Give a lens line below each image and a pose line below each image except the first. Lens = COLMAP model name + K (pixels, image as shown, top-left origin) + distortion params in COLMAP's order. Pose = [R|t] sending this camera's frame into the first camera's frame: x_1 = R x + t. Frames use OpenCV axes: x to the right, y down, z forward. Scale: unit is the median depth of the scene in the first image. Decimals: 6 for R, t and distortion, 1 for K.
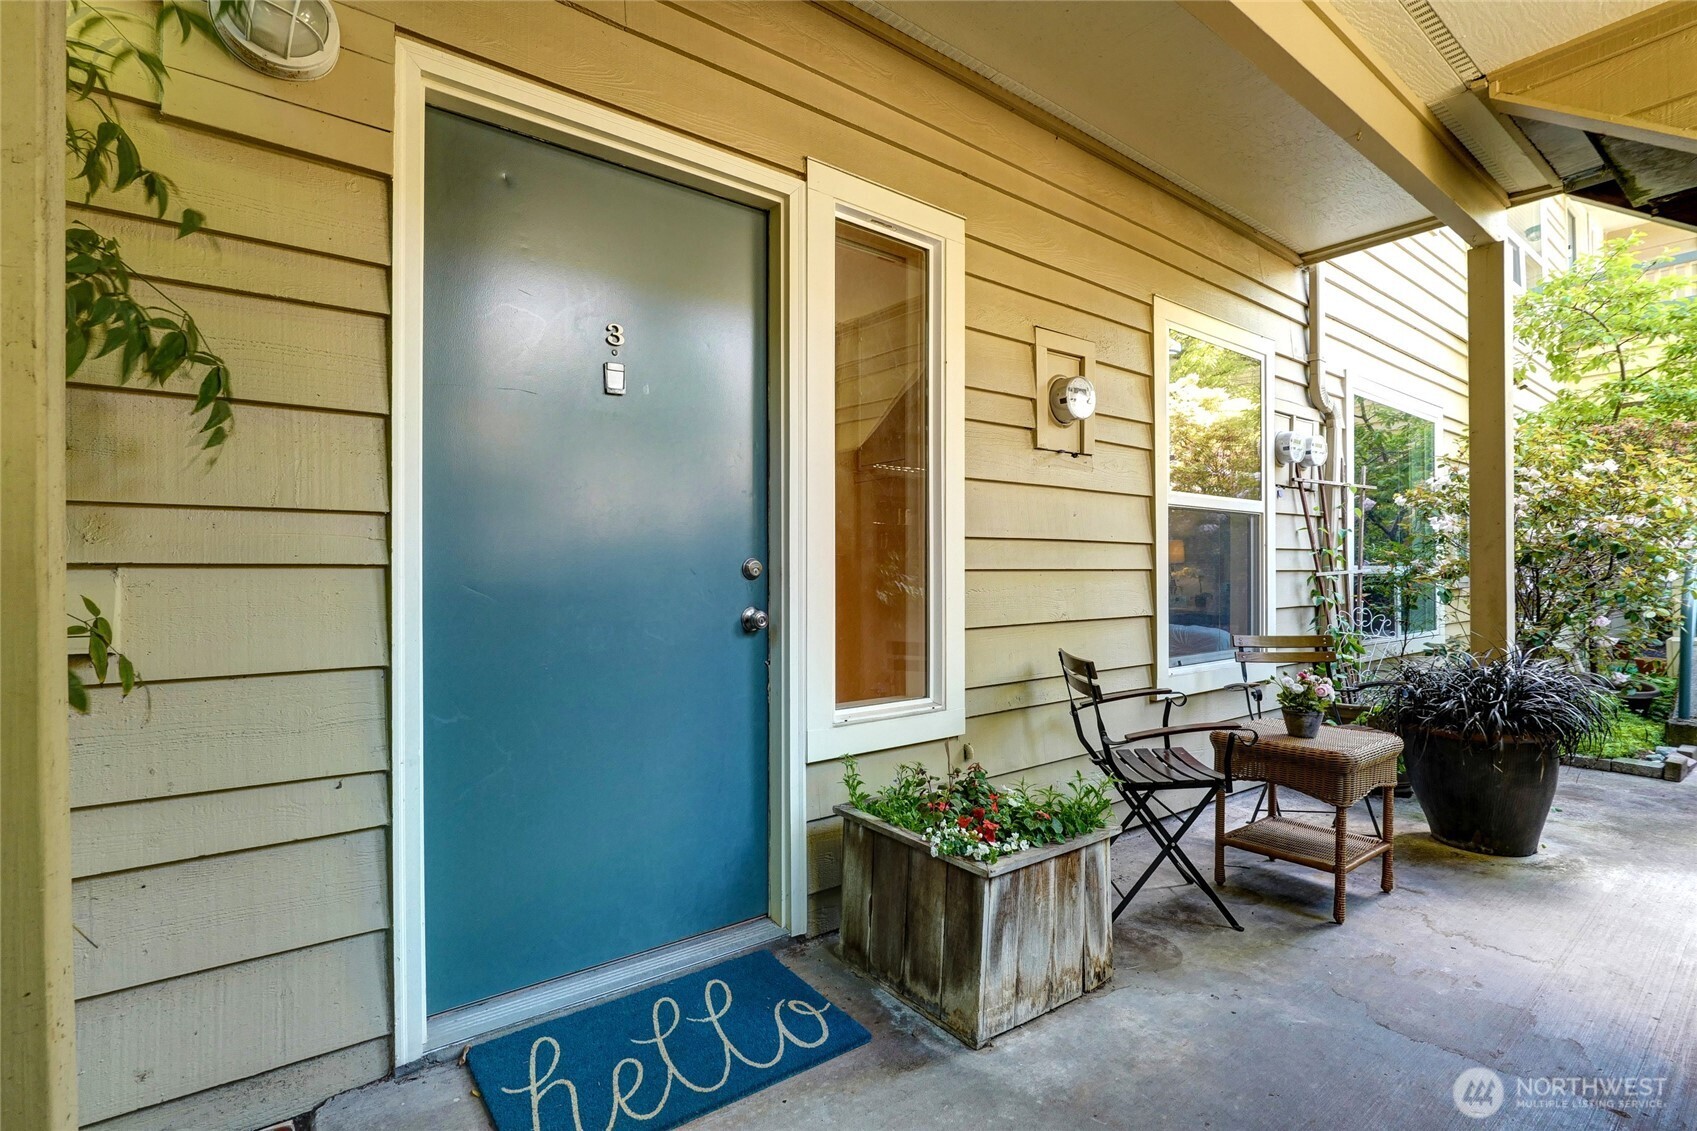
lens RADIAL K [[784.0, 0, 848.5], [0, 784.0, 565.5], [0, 0, 1]] dist [-0.004427, 0.000054]
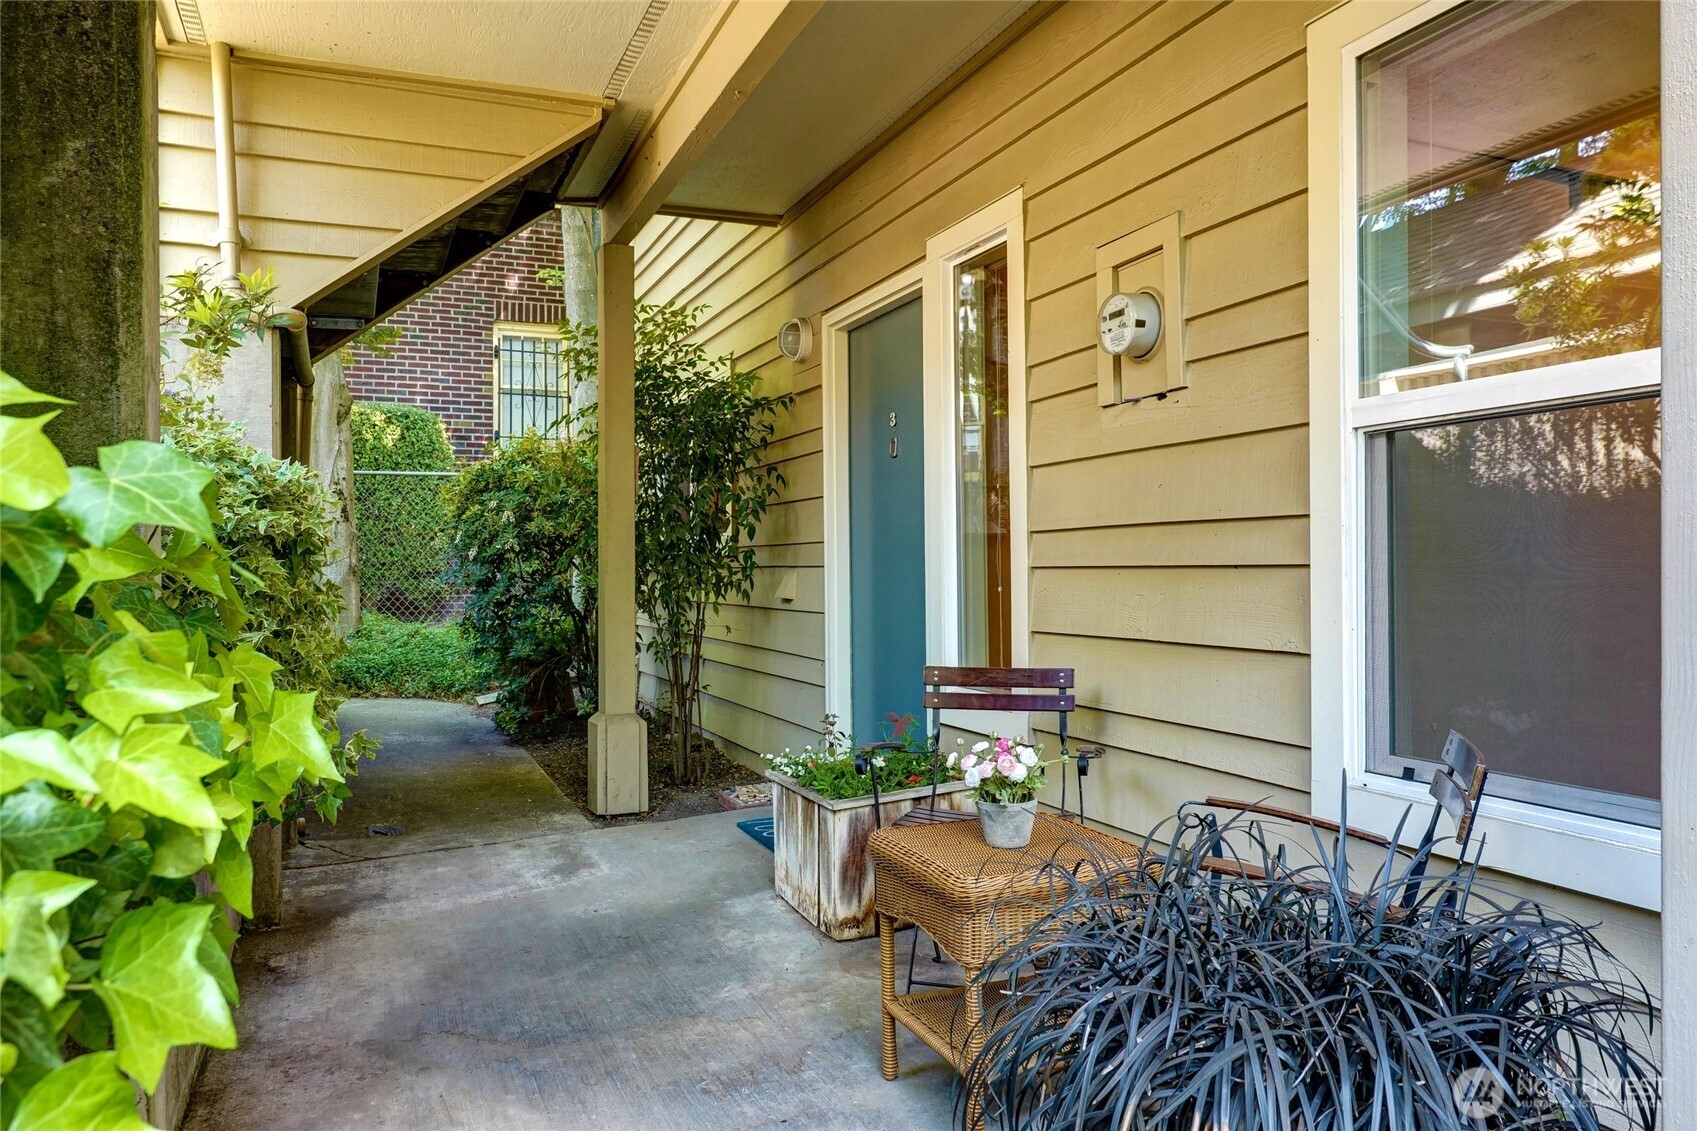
lens RADIAL K [[1135.7, 0, 848.5], [0, 1135.7, 565.5], [0, 0, 1]] dist [0.003939, 0.000849]
pose [[-0.247181, 0.004081, -0.968961, 1.489948], [0.010841, 0.999940, 0.001446, -0.001964], [0.968909, -0.010147, -0.247210, 1.127664]]
